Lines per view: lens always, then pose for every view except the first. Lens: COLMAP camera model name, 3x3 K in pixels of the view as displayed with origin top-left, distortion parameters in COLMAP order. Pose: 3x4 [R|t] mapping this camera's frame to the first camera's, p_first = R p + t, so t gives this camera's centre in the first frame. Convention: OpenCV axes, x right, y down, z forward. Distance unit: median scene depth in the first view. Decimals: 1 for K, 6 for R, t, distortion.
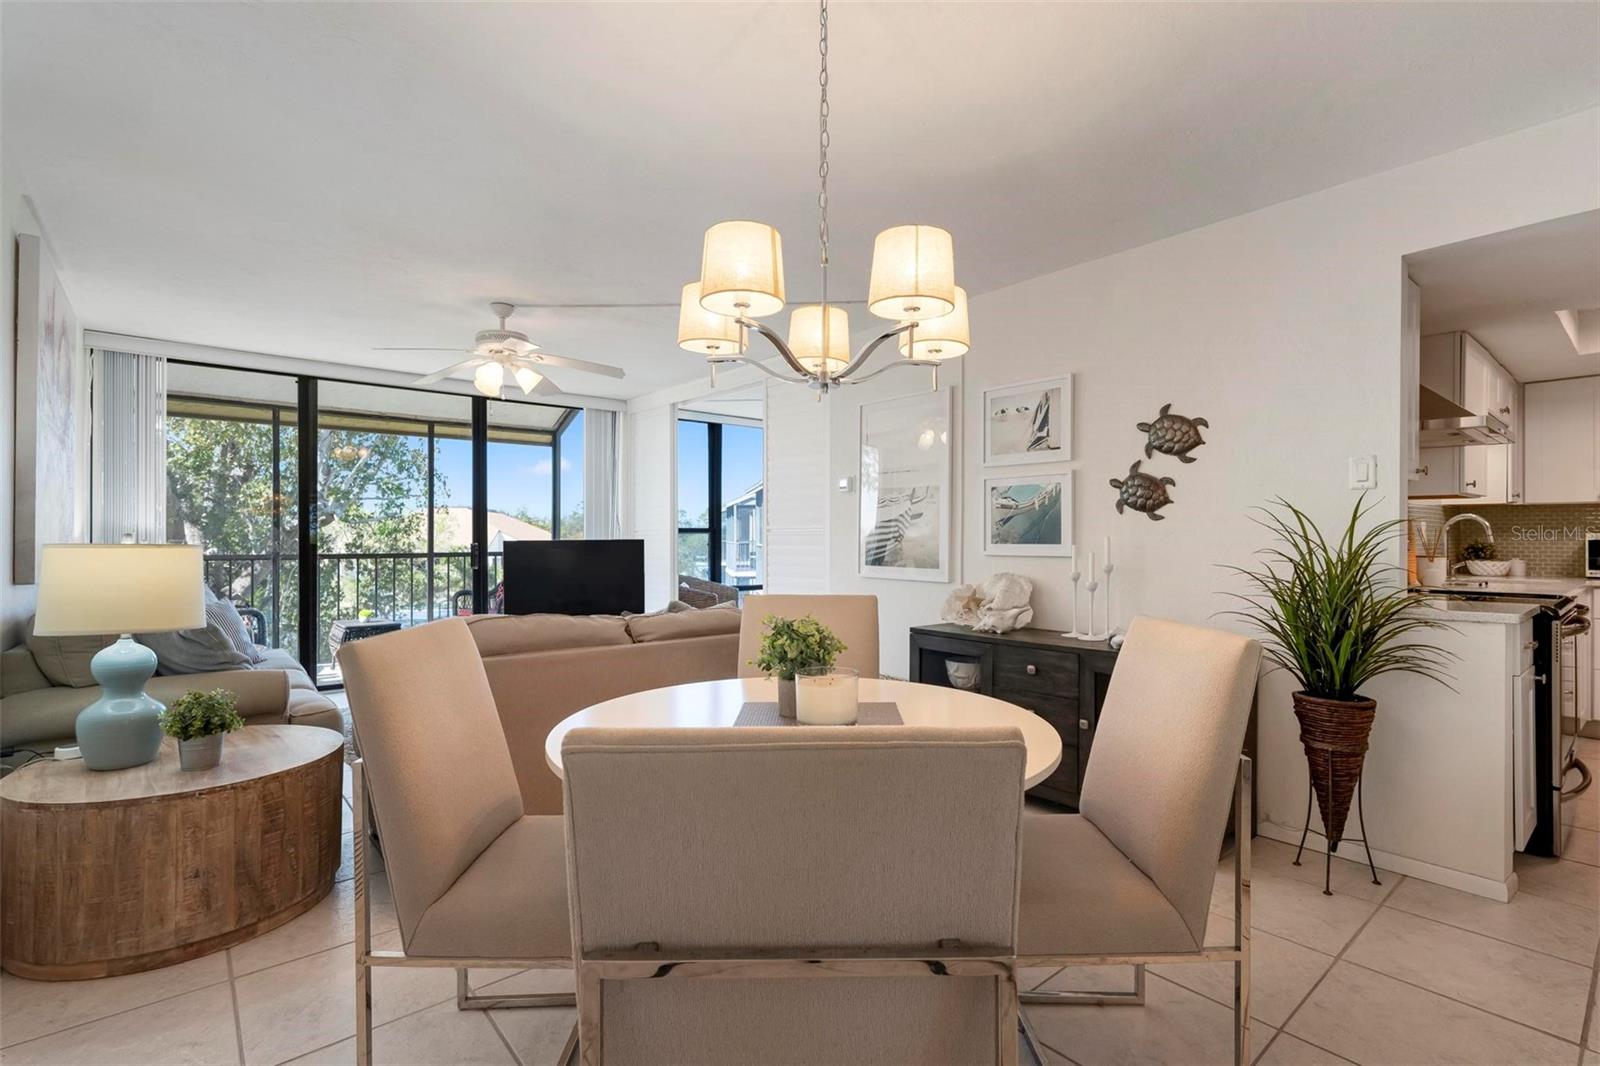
lens RADIAL K [[748.8, 0, 800.0], [0, 748.8, 533.0], [0, 0, 1]] dist [0.002519, 0.000154]
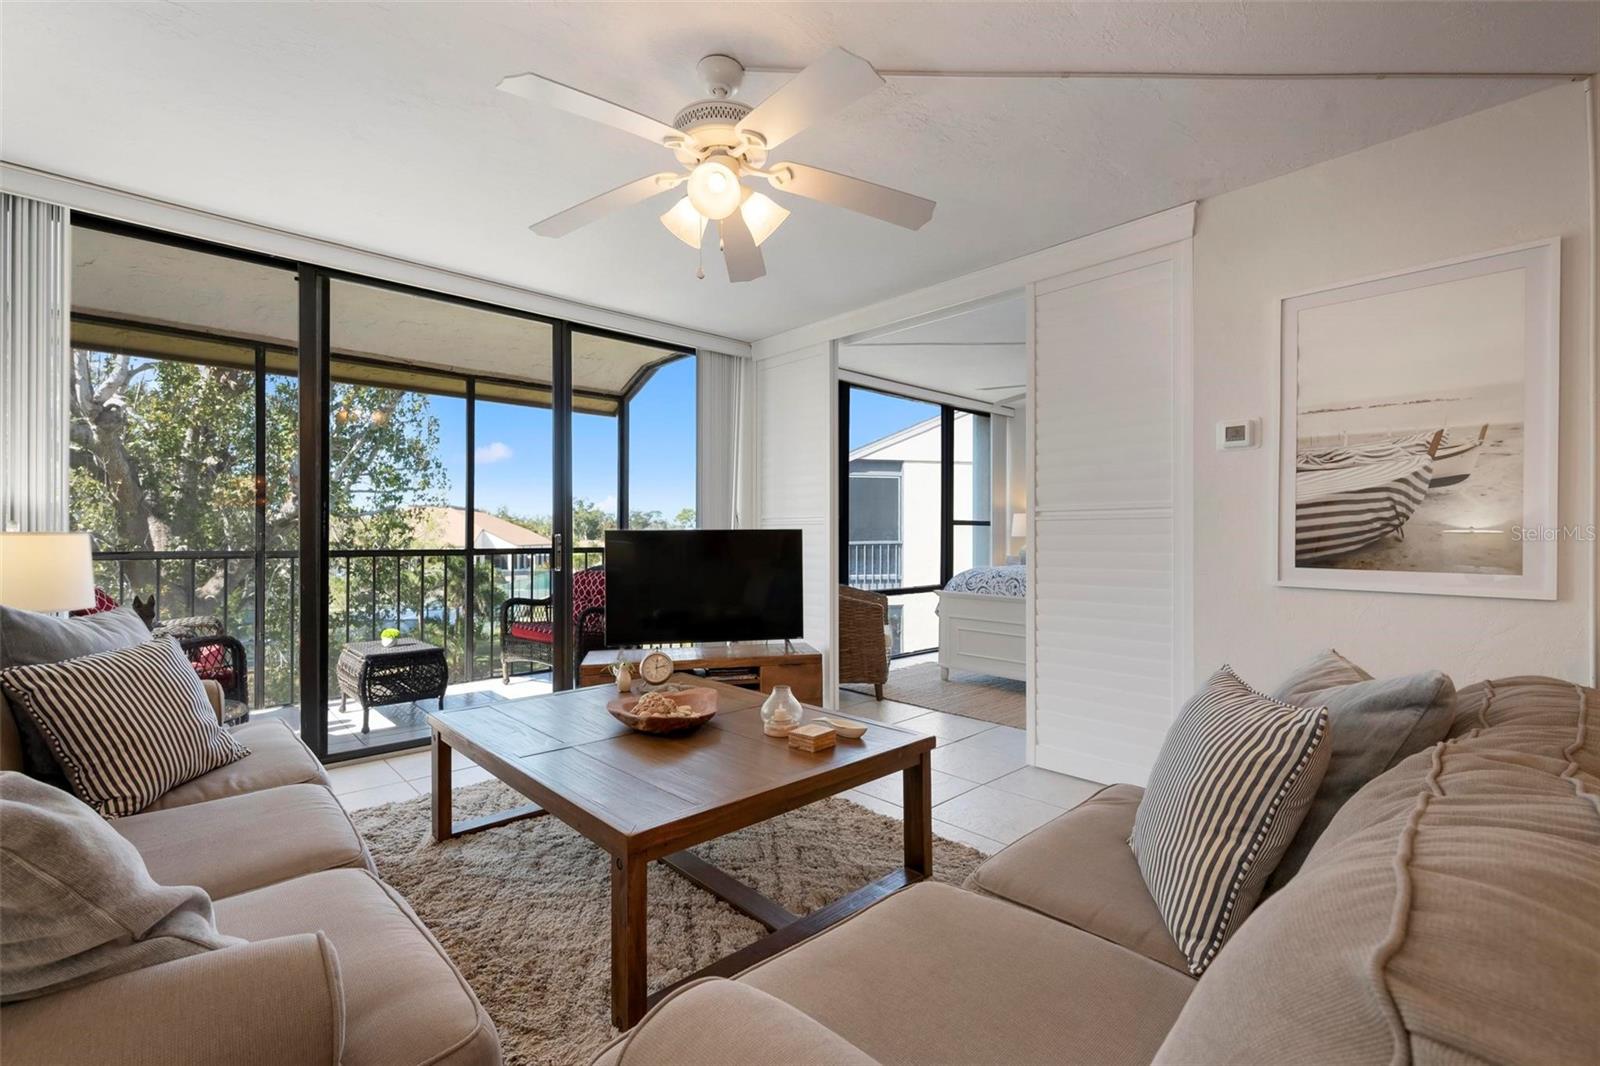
lens RADIAL K [[711.4, 0, 800.0], [0, 711.4, 533.0], [0, 0, 1]] dist [0.000838, -0.000354]
pose [[0.999000, 0.001356, 0.044680, -0.270543], [-0.001364, 0.999999, 0.000159, 0.013330], [-0.044680, -0.000220, 0.999001, 0.376683]]
